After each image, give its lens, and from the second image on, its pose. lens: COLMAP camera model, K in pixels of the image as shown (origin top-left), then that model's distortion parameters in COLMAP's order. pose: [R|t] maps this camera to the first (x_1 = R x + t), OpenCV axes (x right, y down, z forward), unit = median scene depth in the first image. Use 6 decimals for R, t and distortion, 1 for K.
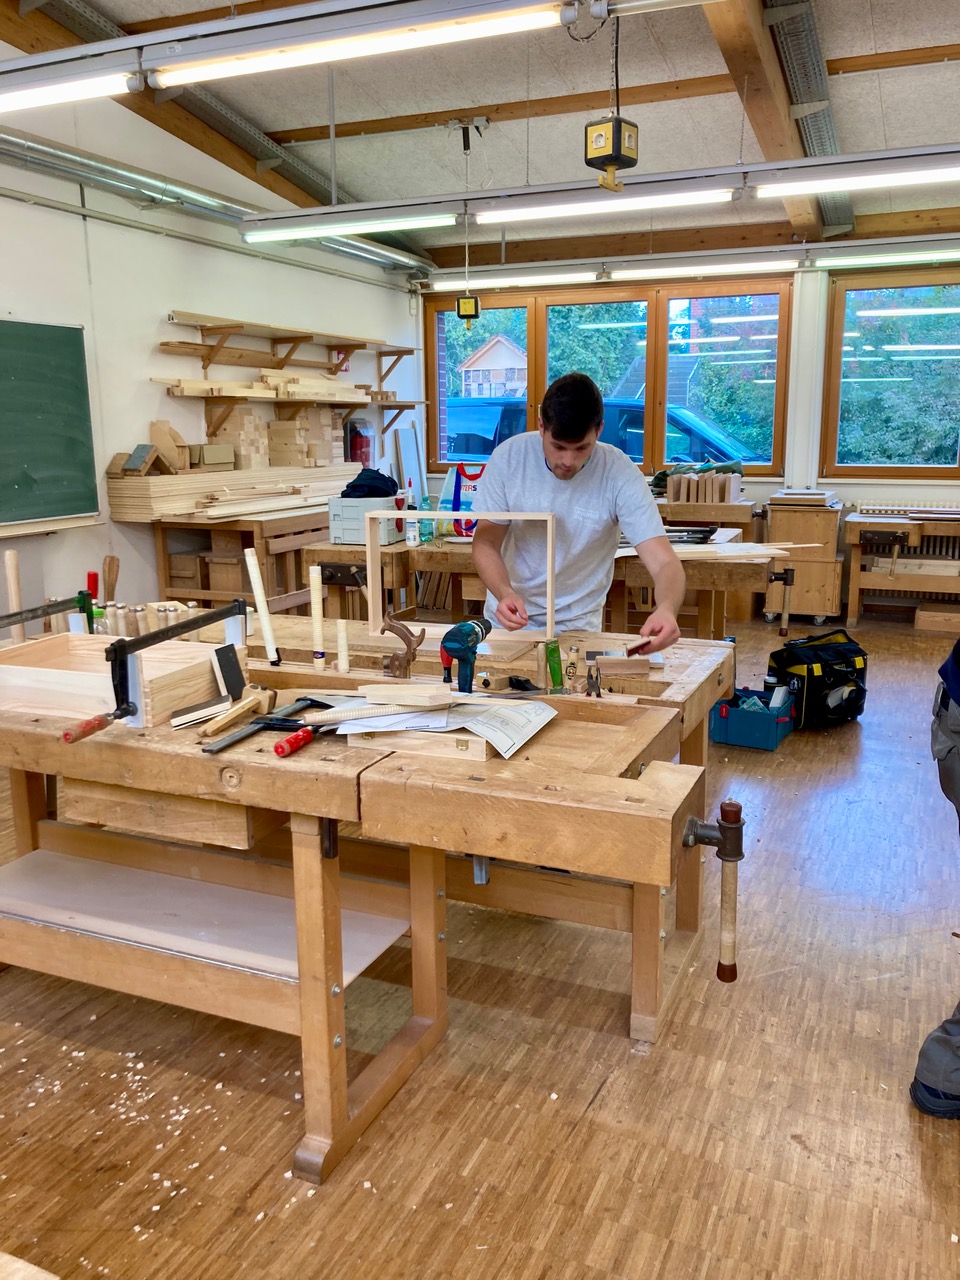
lens RADIAL K [[1062.6, 0, 501.9], [0, 1062.6, 643.4], [0, 0, 1]] dist [0.006954, -0.001372]
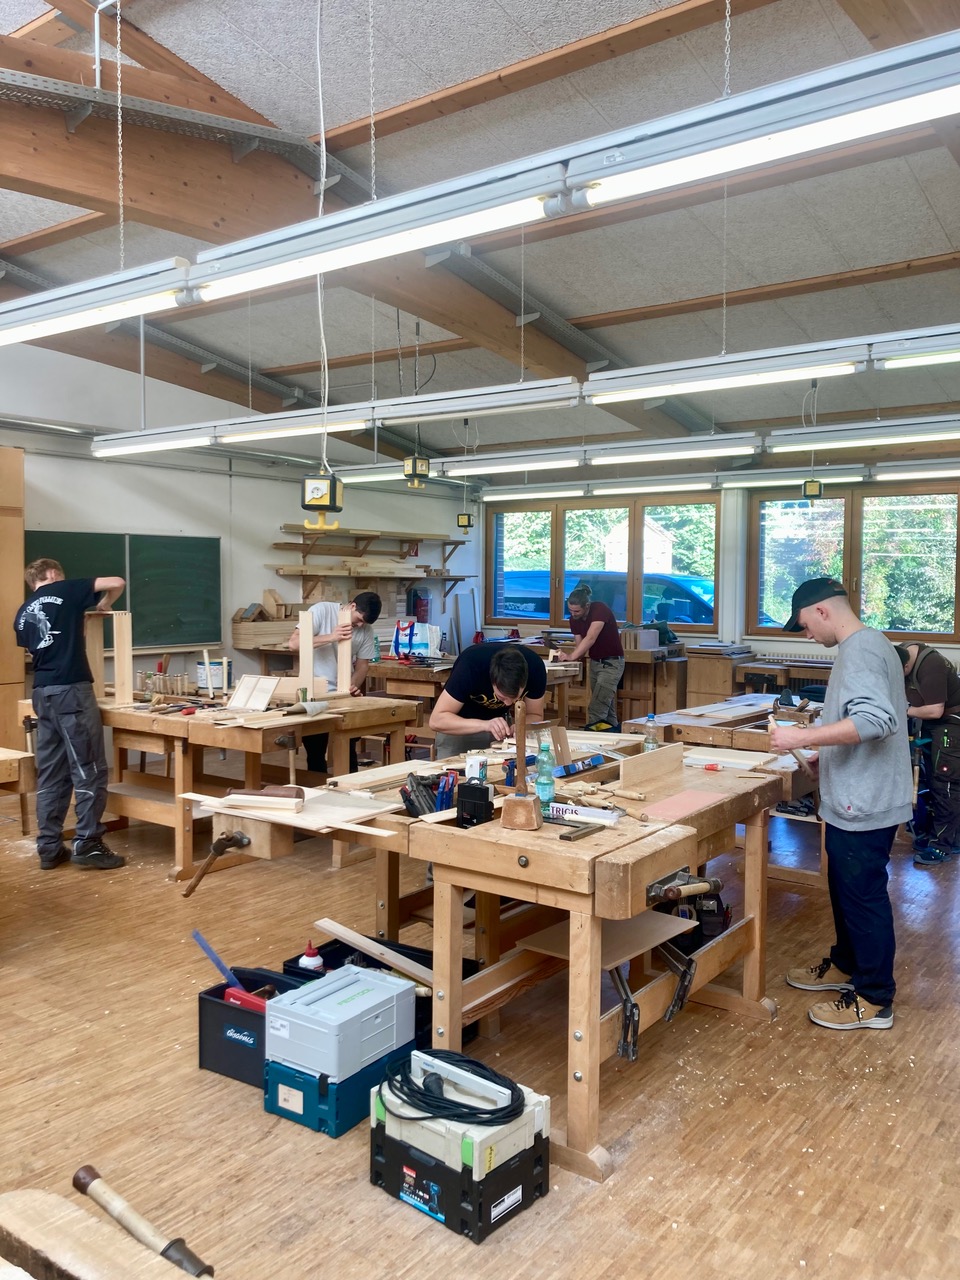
lens RADIAL K [[1028.3, 0, 480.0], [0, 1028.3, 640.0], [0, 0, 1]] dist [0.004390, -0.001954]
pose [[0.971656, 0.025791, -0.234988, 0.861508], [-0.060332, 0.988168, -0.141011, 0.170394], [0.228570, 0.151192, 0.961715, -1.033784]]
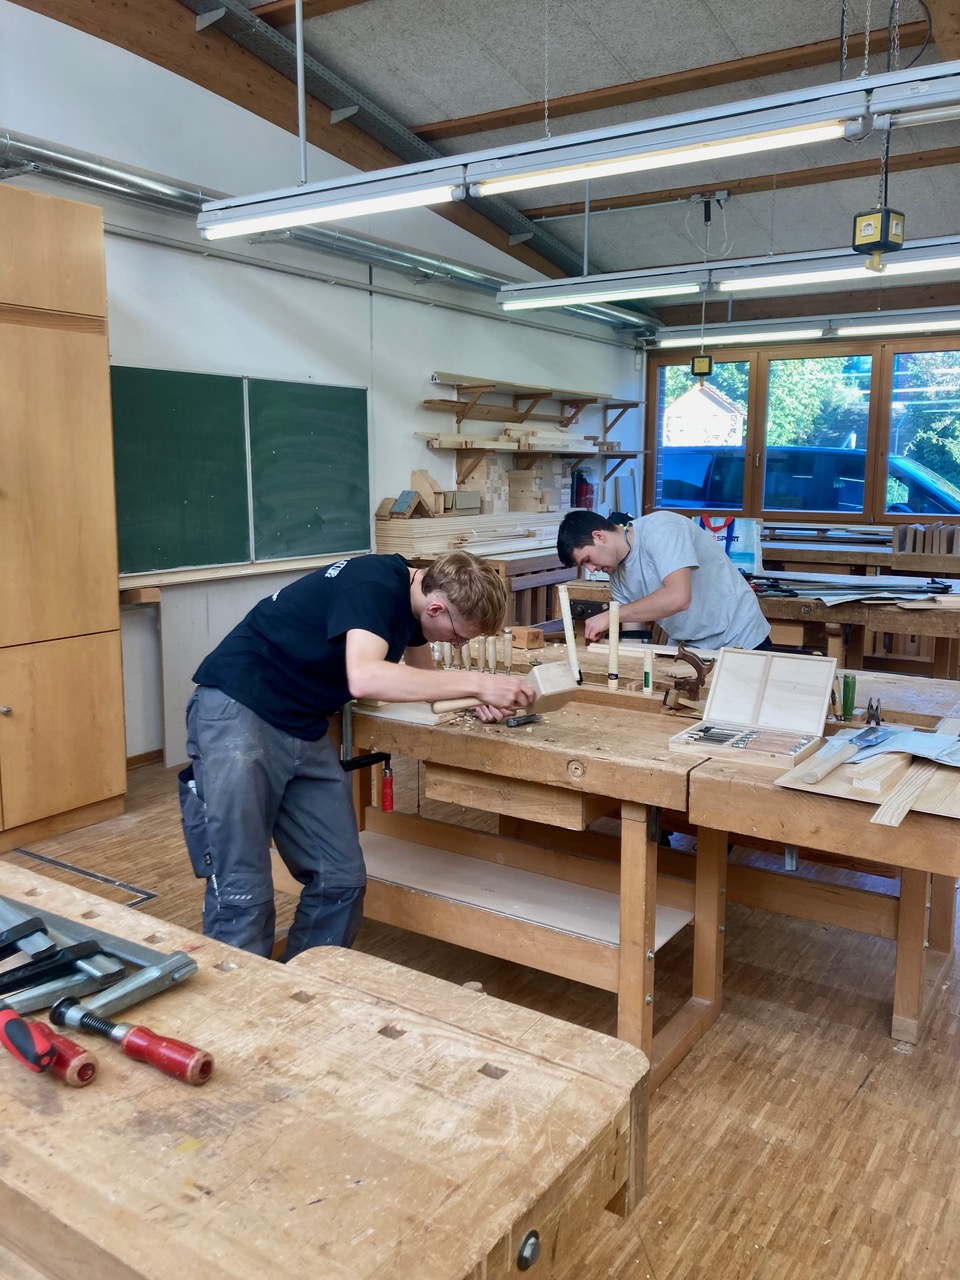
lens RADIAL K [[1053.3, 0, 480.0], [0, 1053.3, 640.0], [0, 0, 1]] dist [0.007573, -0.013973]
pose [[0.981457, 0.039405, -0.187588, -0.101617], [-0.047297, 0.998166, -0.037779, 0.020368], [0.185756, 0.045951, 0.981521, -0.157302]]
